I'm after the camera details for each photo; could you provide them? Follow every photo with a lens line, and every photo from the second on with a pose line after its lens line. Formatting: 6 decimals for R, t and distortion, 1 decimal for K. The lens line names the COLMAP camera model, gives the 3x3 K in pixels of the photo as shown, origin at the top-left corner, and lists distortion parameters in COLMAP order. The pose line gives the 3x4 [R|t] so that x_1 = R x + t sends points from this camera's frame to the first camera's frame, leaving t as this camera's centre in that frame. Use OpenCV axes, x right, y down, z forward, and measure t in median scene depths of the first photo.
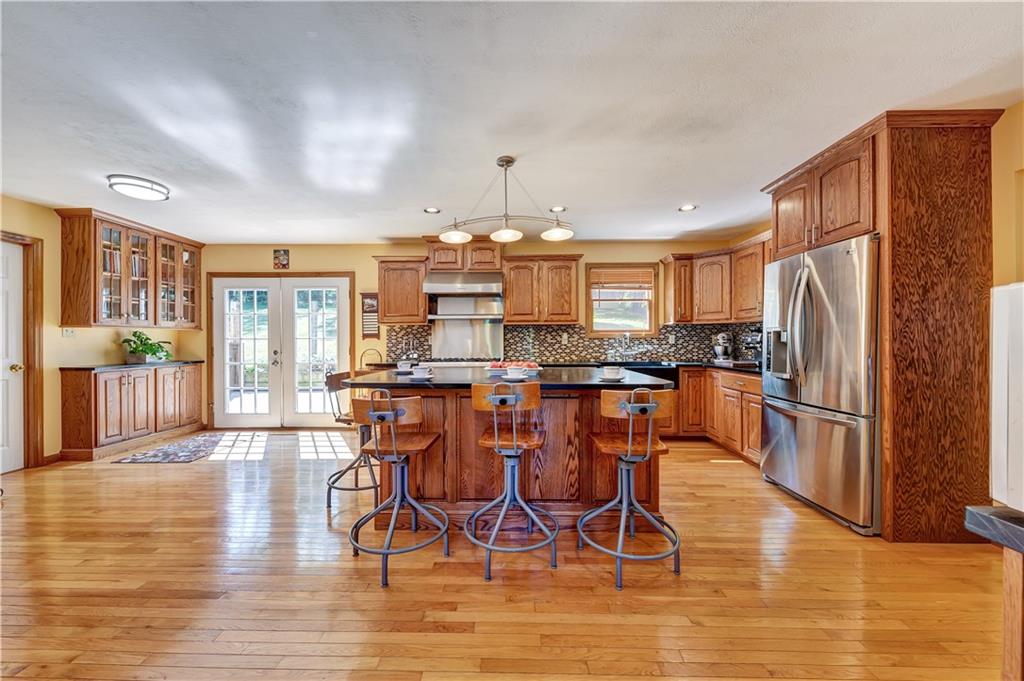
lens RADIAL K [[374.5, 0, 514.8], [0, 374.5, 337.5], [0, 0, 1]] dist [0.007798, 0.000044]
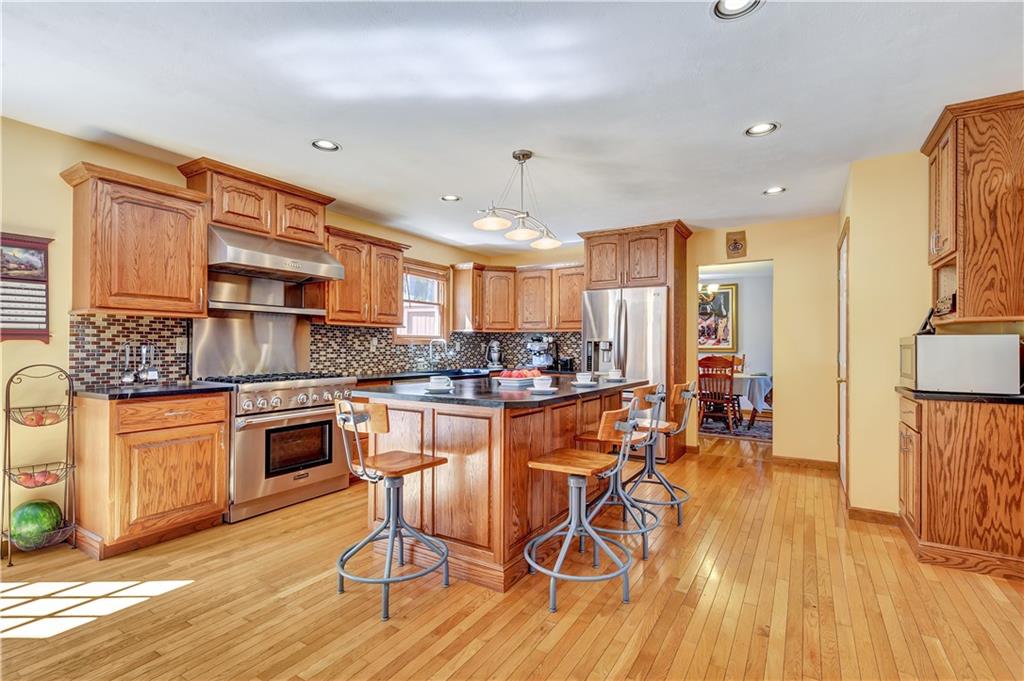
lens RADIAL K [[480.8, 0, 506.4], [0, 480.8, 342.0], [0, 0, 1]] dist [-0.001437, -0.000081]
pose [[0.507006, 0.014305, 0.861824, -0.623385], [-0.011901, 0.999883, -0.009596, 0.003350], [-0.861860, -0.005391, 0.507117, 0.250420]]
